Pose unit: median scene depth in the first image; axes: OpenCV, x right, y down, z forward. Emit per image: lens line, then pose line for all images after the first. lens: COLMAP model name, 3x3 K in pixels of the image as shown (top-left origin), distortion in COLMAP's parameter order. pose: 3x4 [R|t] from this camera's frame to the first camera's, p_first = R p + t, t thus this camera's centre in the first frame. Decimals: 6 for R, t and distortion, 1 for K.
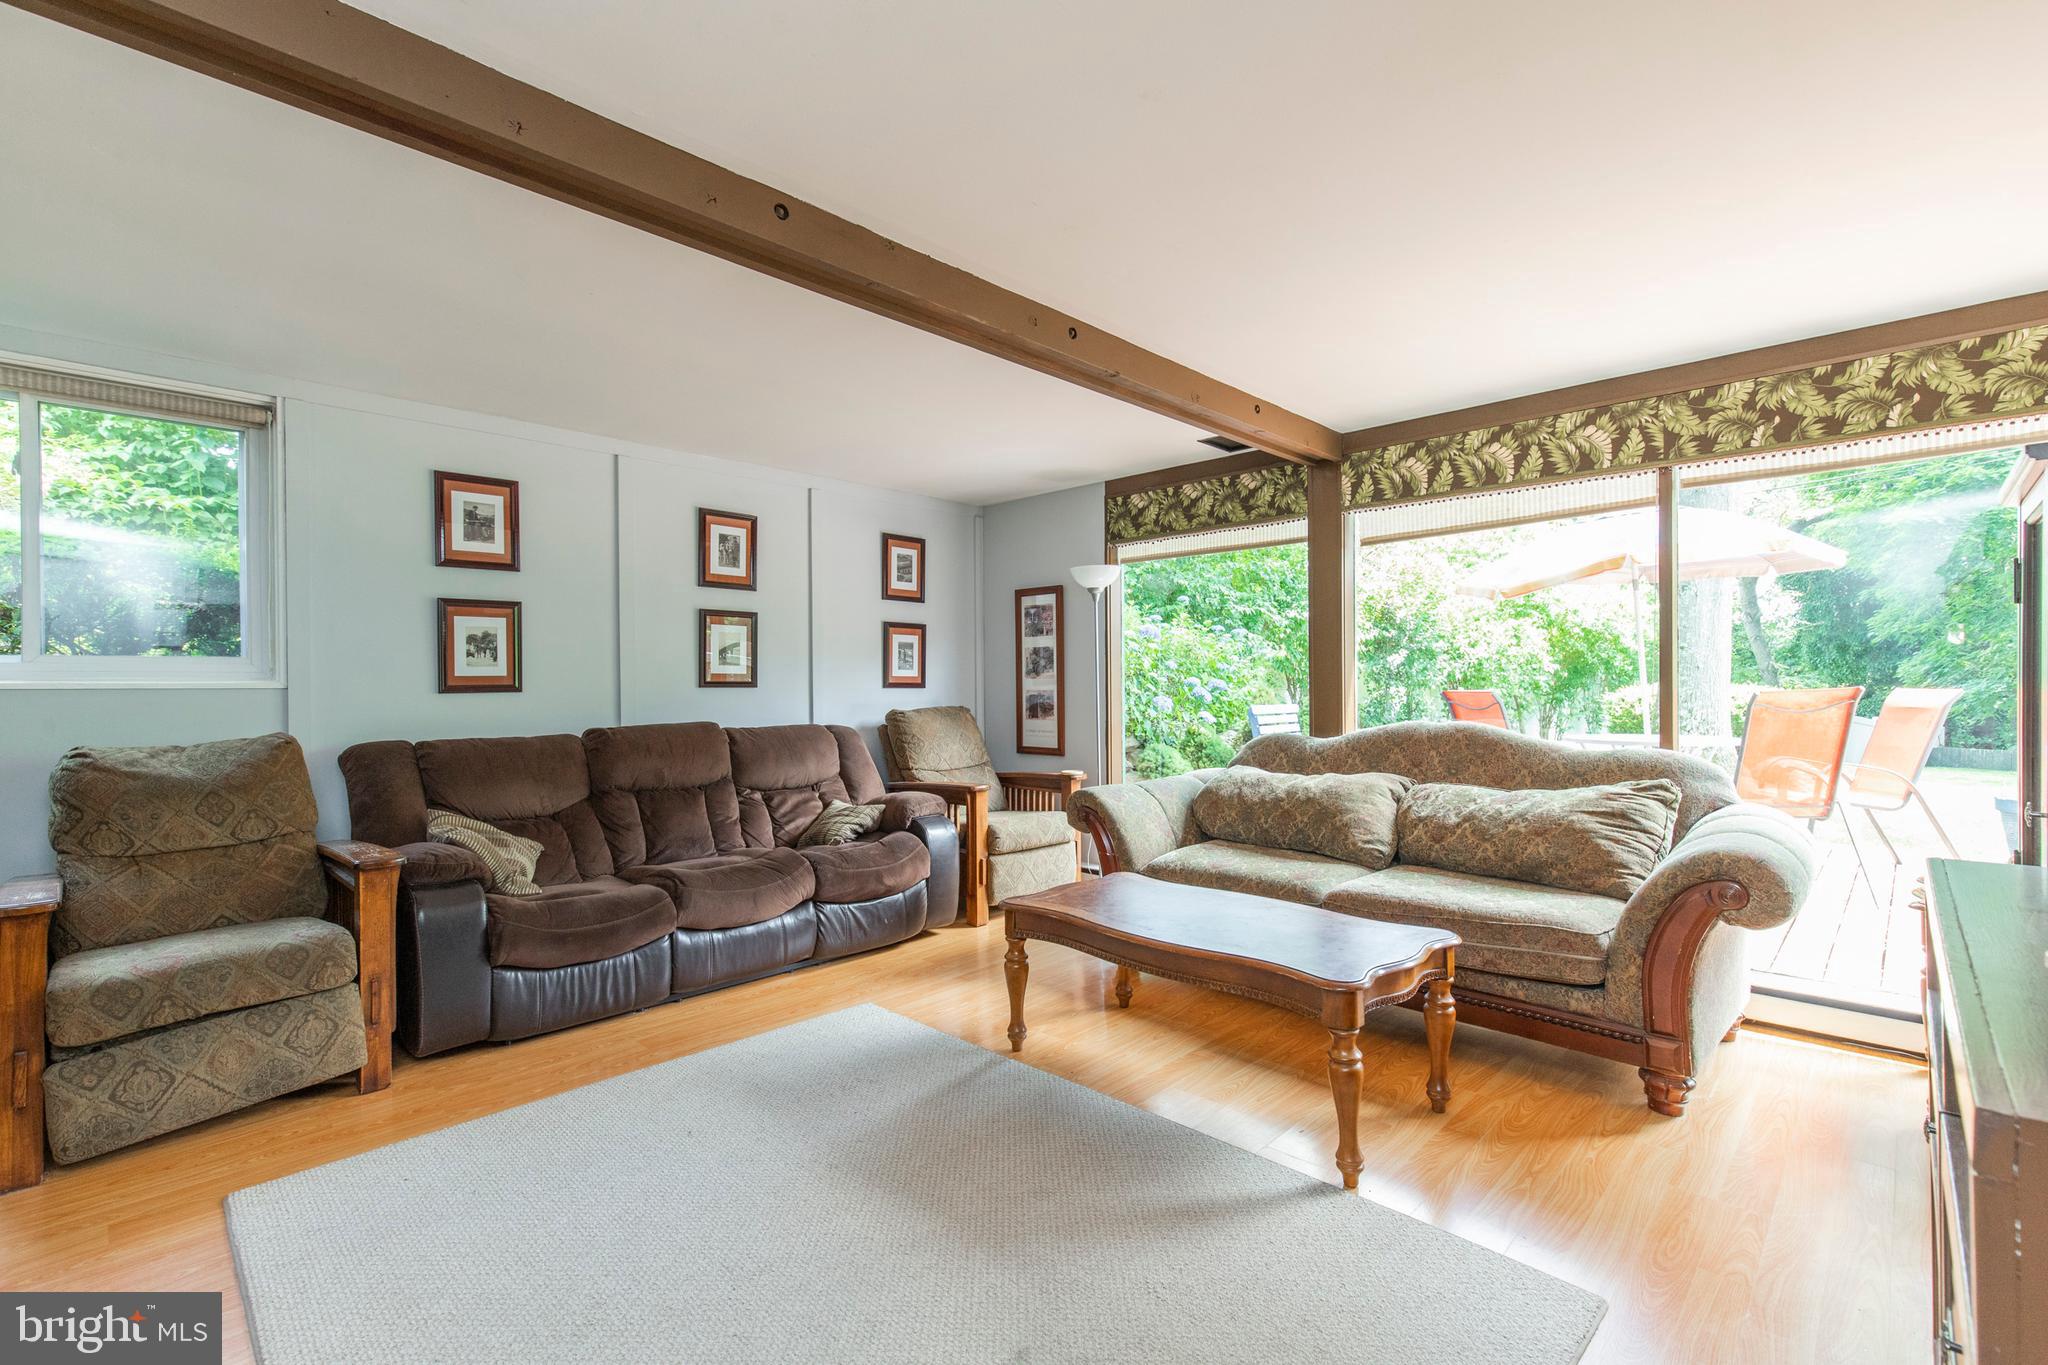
lens RADIAL K [[927.0, 0, 1021.0], [0, 927.0, 687.1], [0, 0, 1]] dist [0.009069, -0.000517]
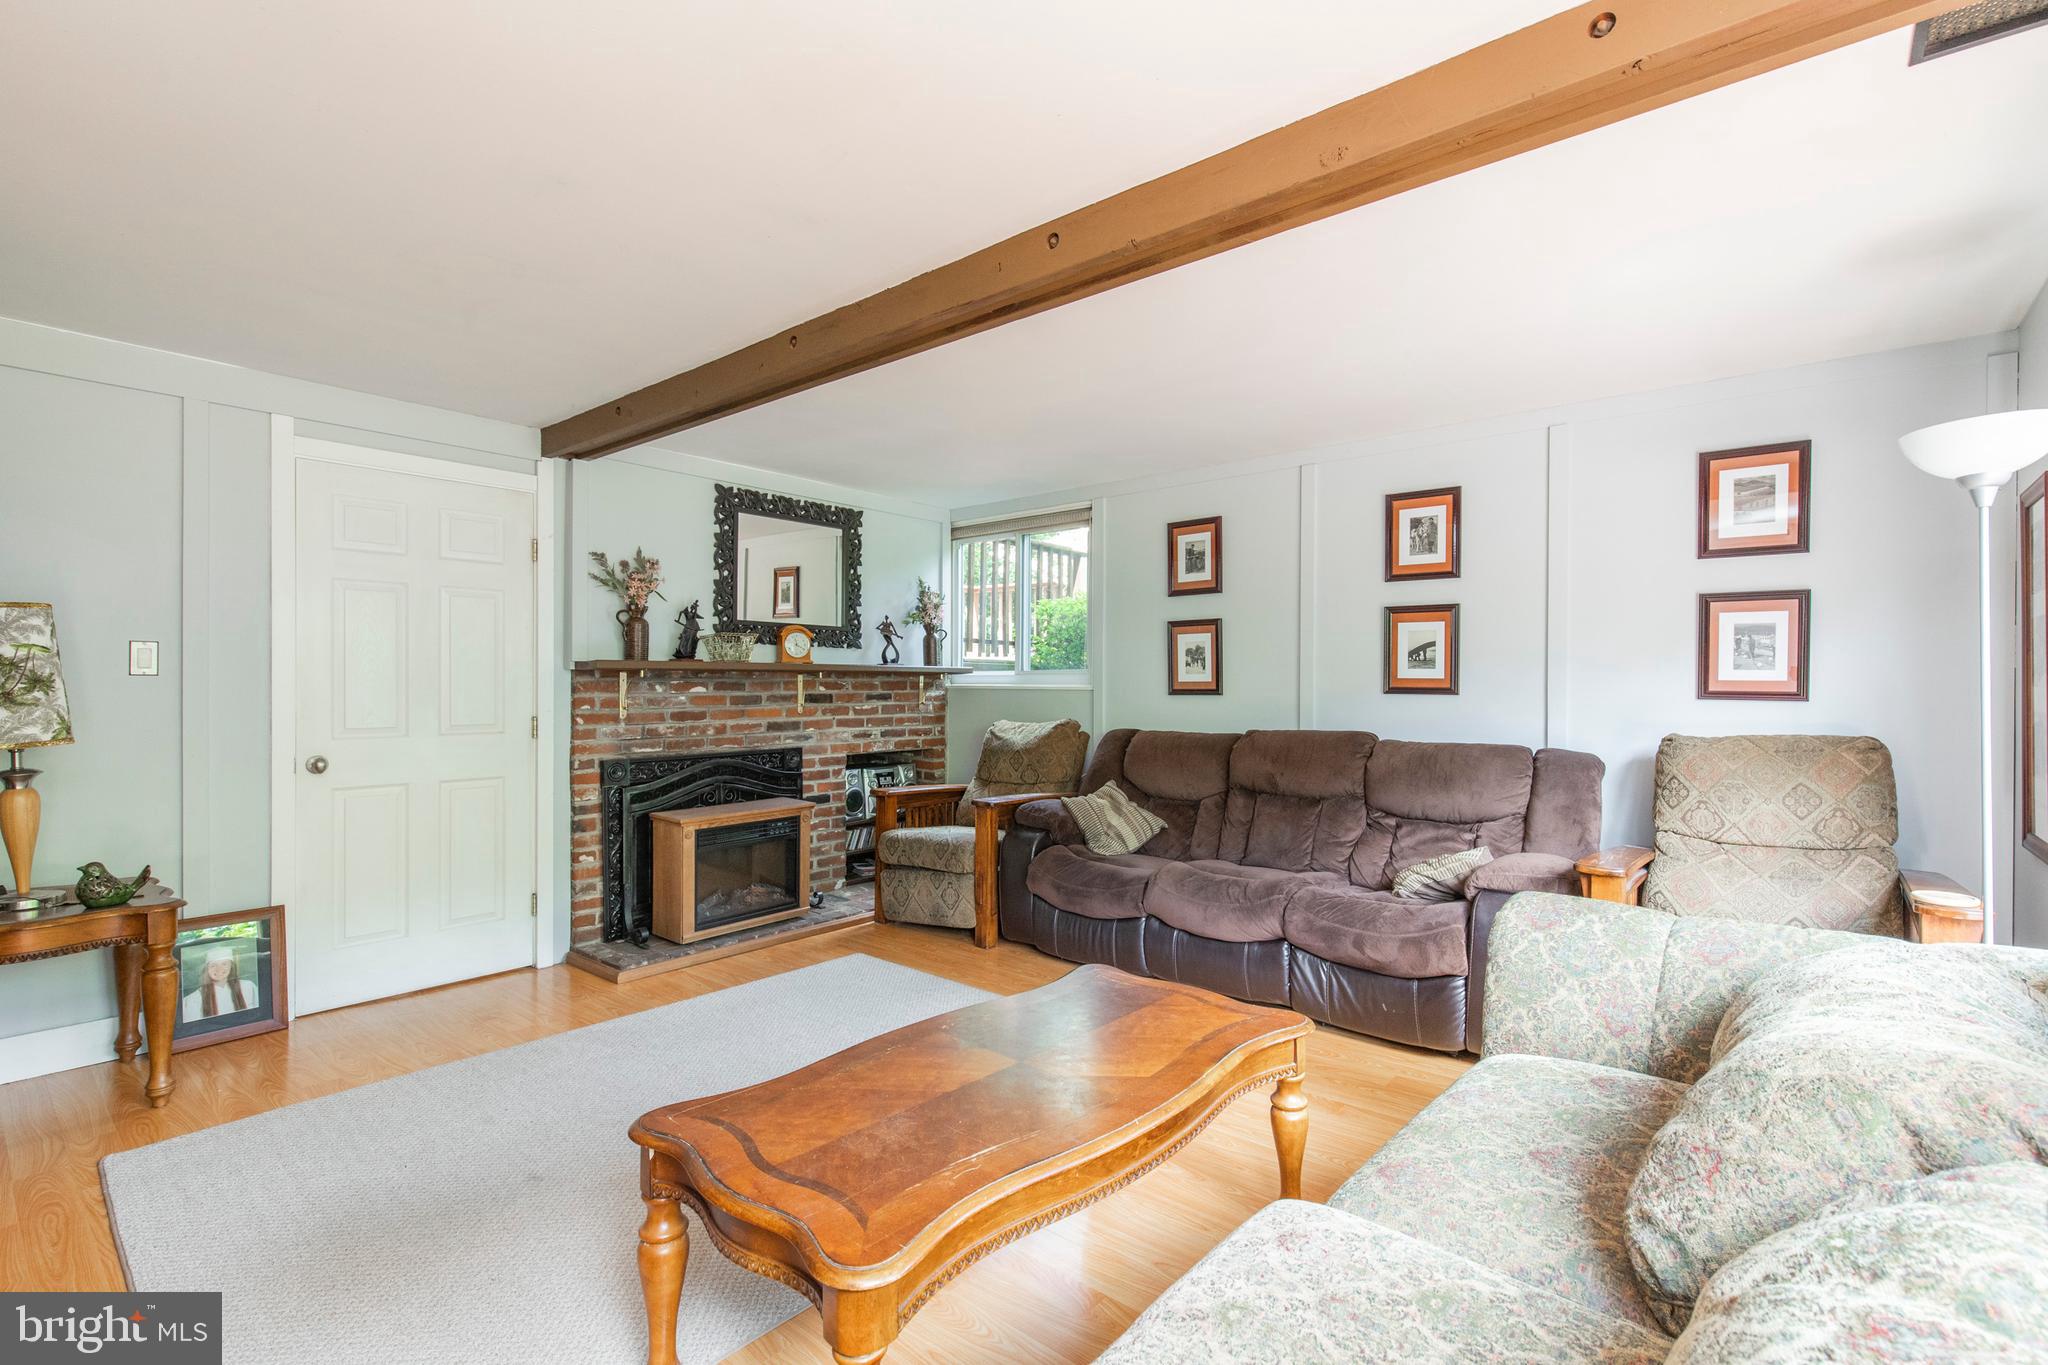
lens RADIAL K [[895.6, 0, 1024.0], [0, 895.6, 682.5], [0, 0, 1]] dist [-0.002195, -0.000397]
pose [[0.076759, 0.004640, -0.997039, 0.584489], [-0.005272, 0.999977, 0.004248, -0.014582], [0.997036, 0.004931, 0.076782, 0.682660]]
